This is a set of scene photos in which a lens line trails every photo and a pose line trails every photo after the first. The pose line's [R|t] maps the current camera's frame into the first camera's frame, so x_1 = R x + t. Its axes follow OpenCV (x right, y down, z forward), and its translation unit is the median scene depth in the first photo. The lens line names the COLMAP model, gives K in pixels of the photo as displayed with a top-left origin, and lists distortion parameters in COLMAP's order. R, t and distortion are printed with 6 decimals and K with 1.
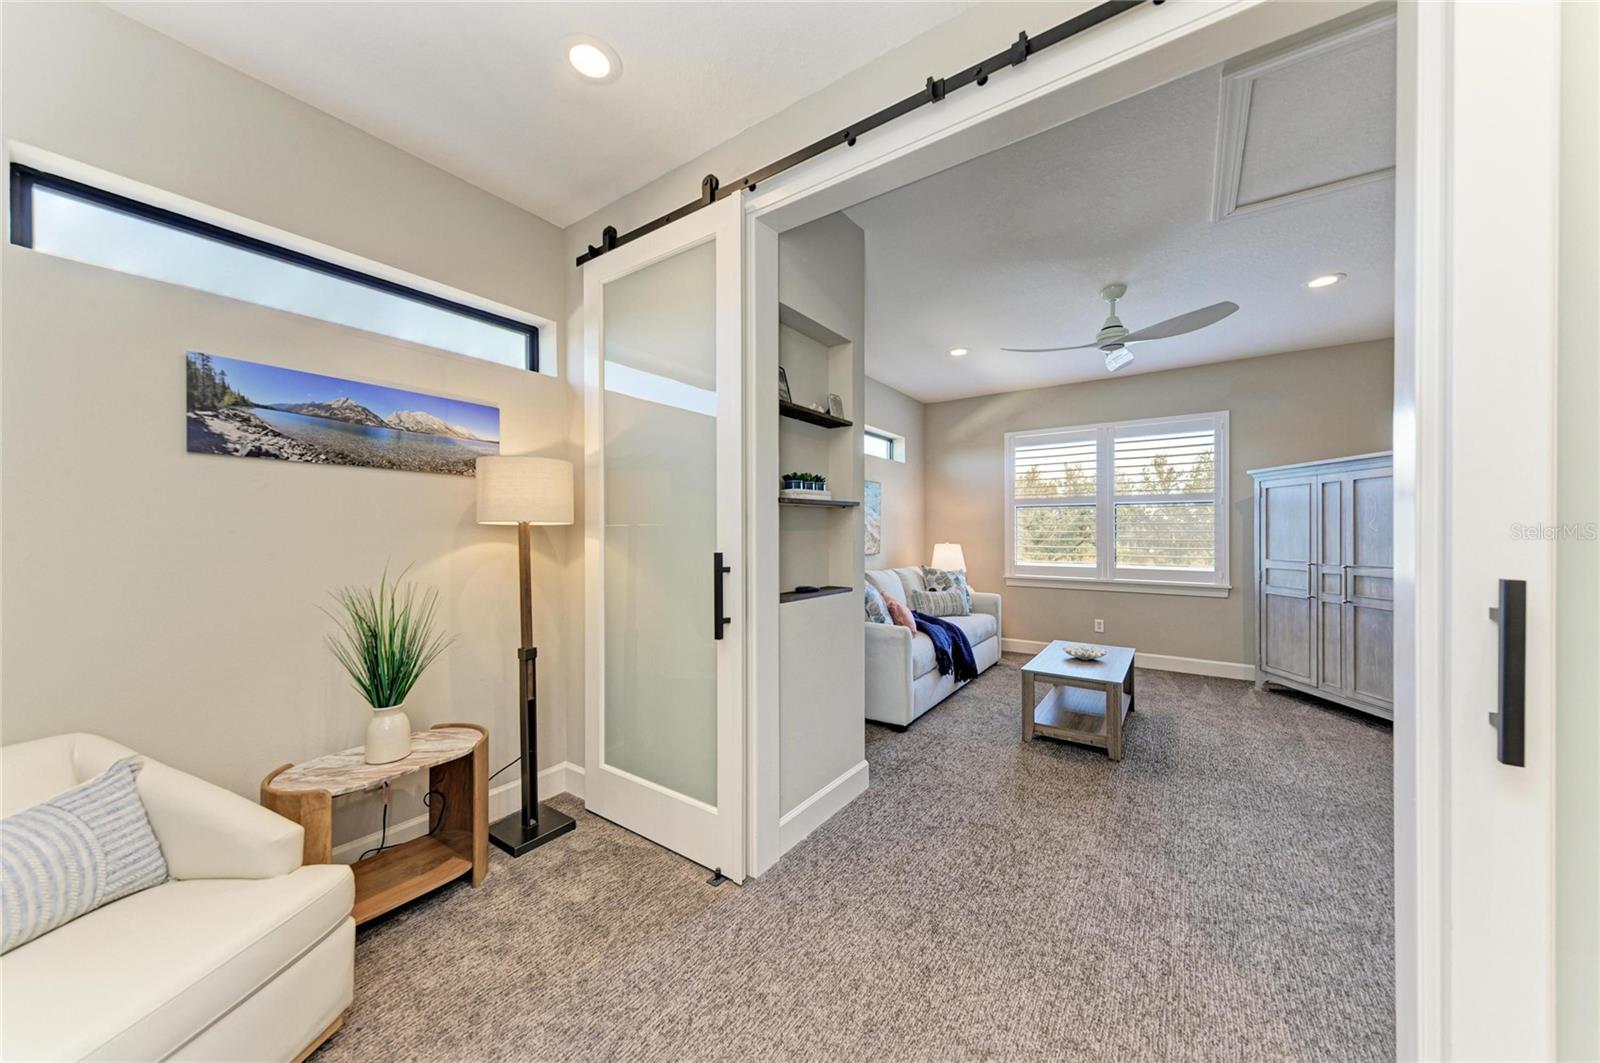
lens RADIAL K [[554.1, 0, 790.3], [0, 554.1, 530.1], [0, 0, 1]] dist [0.000476, -0.000106]
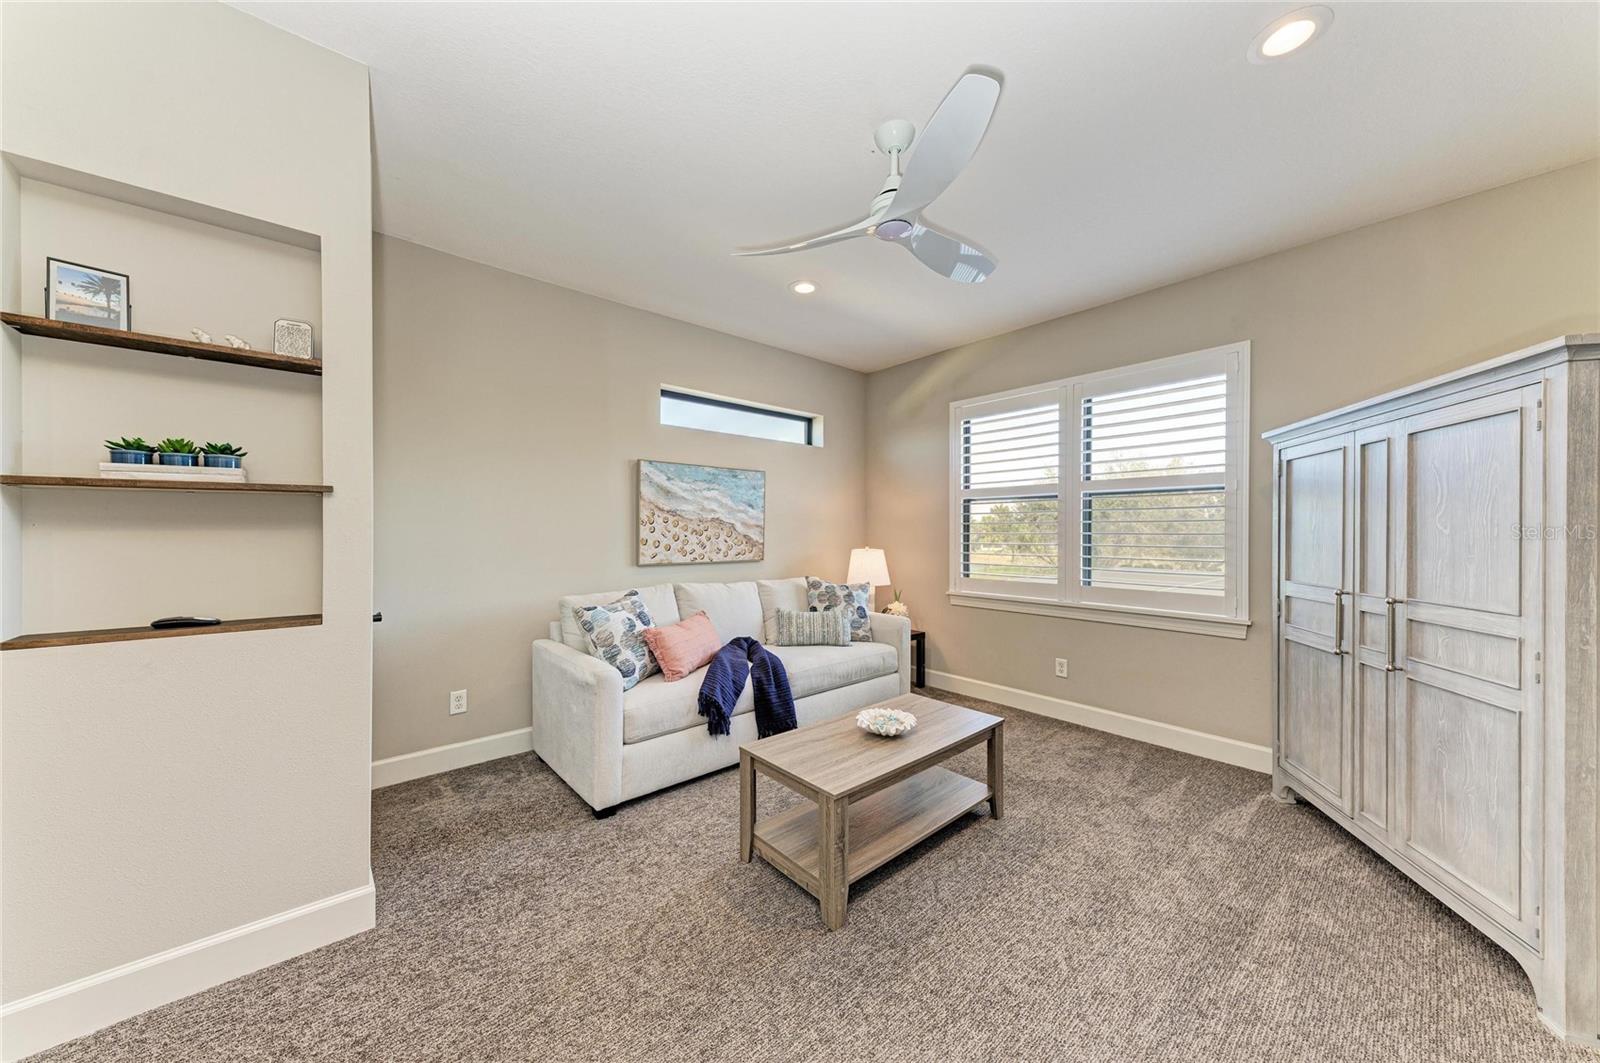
lens RADIAL K [[544.3, 0, 800.7], [0, 544.3, 536.6], [0, 0, 1]] dist [0.017751, -0.004376]
pose [[0.973579, 0.002652, -0.228335, 0.943861], [-0.000680, 0.999962, 0.008713, 0.001960], [0.228349, -0.008328, 0.973544, 0.600424]]
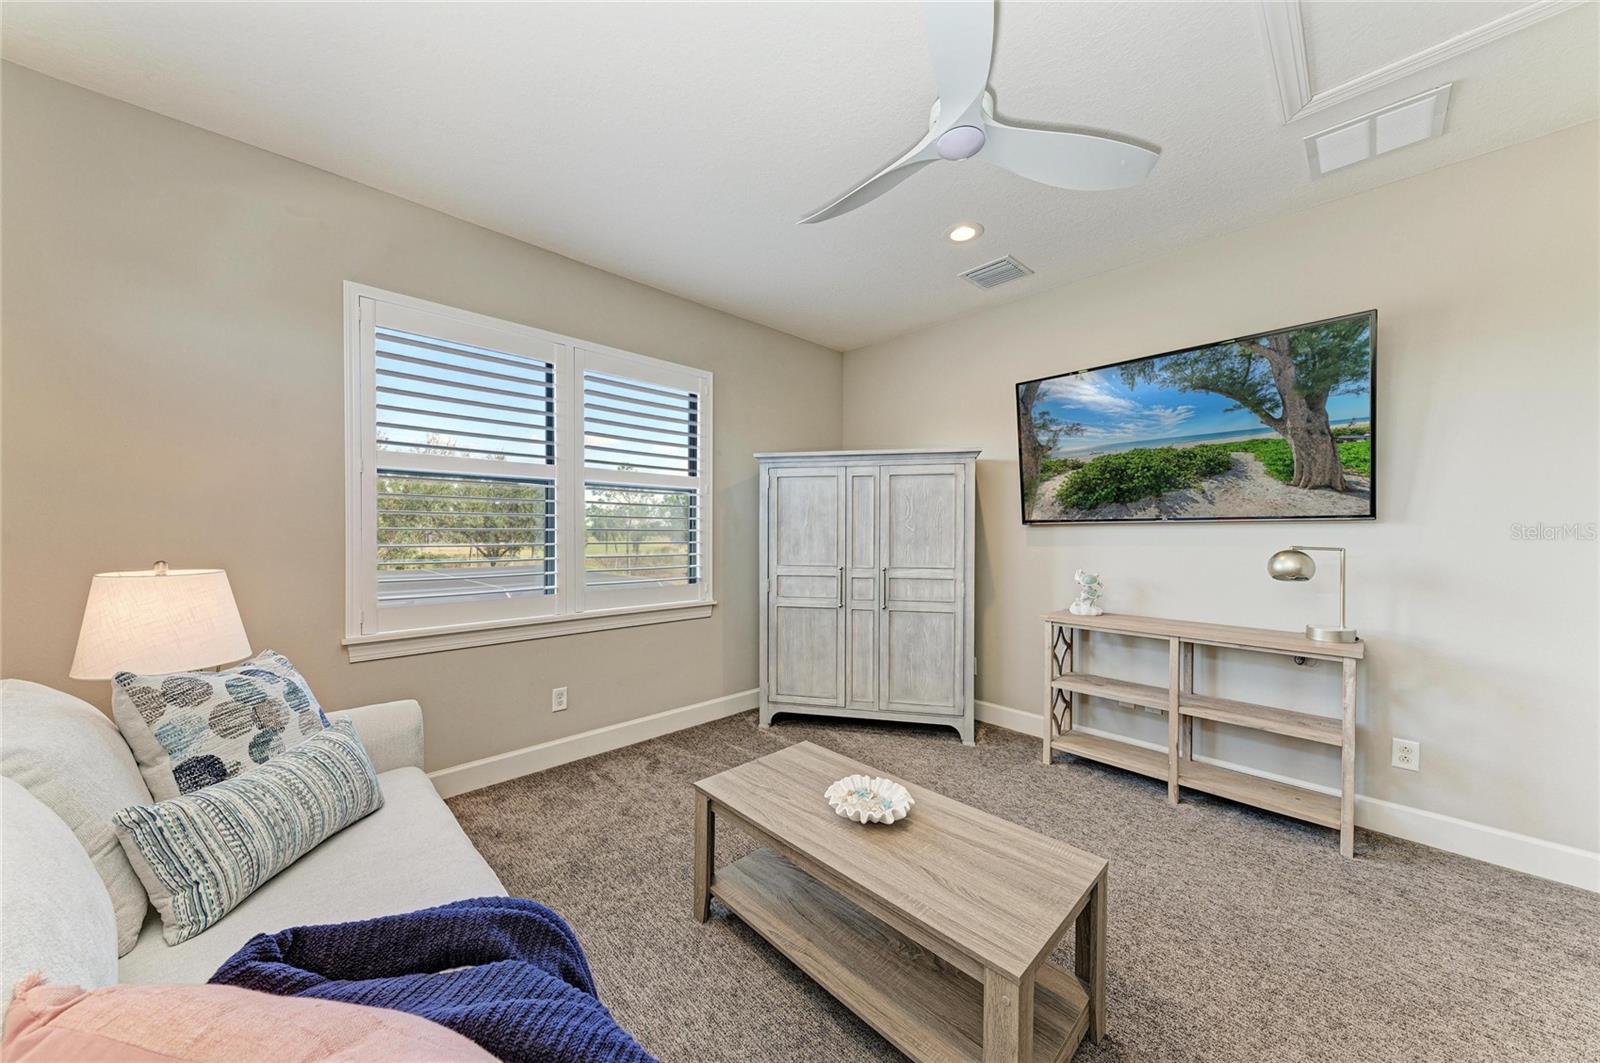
lens RADIAL K [[544.3, 0, 800.7], [0, 544.3, 536.6], [0, 0, 1]] dist [0.017751, -0.004376]
pose [[0.174482, -0.010906, 0.984600, 0.146728], [-0.007059, 0.999899, 0.012326, 0.003517], [-0.984635, -0.009101, 0.174388, 1.597875]]
